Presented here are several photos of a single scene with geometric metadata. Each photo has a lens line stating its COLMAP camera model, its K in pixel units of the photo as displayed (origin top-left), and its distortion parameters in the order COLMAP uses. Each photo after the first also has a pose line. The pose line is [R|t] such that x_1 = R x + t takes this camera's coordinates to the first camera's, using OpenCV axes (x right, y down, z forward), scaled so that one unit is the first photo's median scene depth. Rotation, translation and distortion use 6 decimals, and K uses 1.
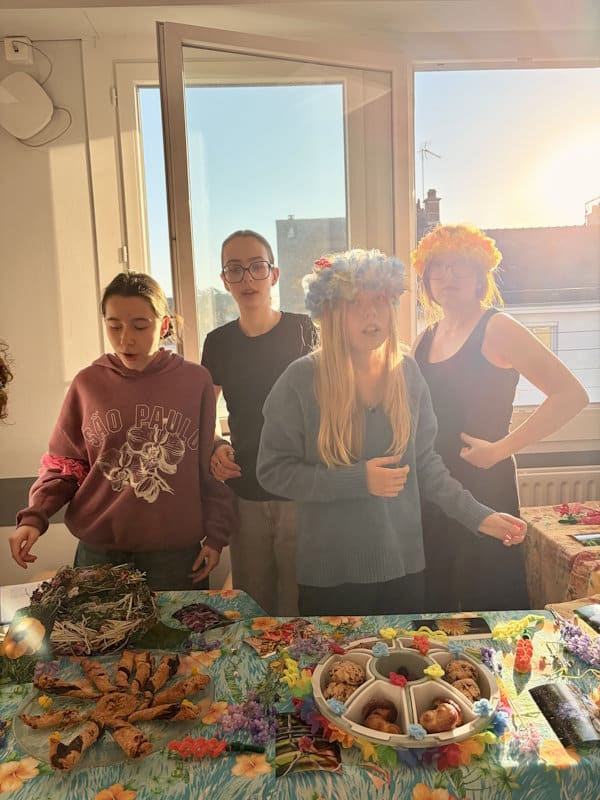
lens RADIAL K [[606.6, 0, 300.0], [0, 606.6, 400.0], [0, 0, 1]] dist [0.007556, -0.001733]
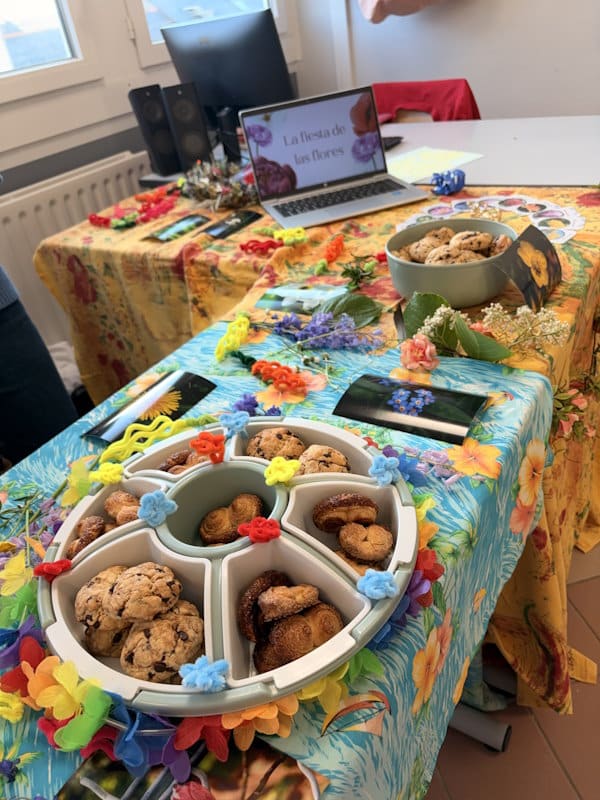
lens RADIAL K [[606.6, 0, 300.0], [0, 606.6, 400.0], [0, 0, 1]] dist [0.007556, -0.001733]
pose [[0.550645, -0.491853, 0.674441, -0.086490], [0.215780, 0.864376, 0.454194, 0.180501], [-0.806368, -0.104568, 0.582097, 0.743878]]
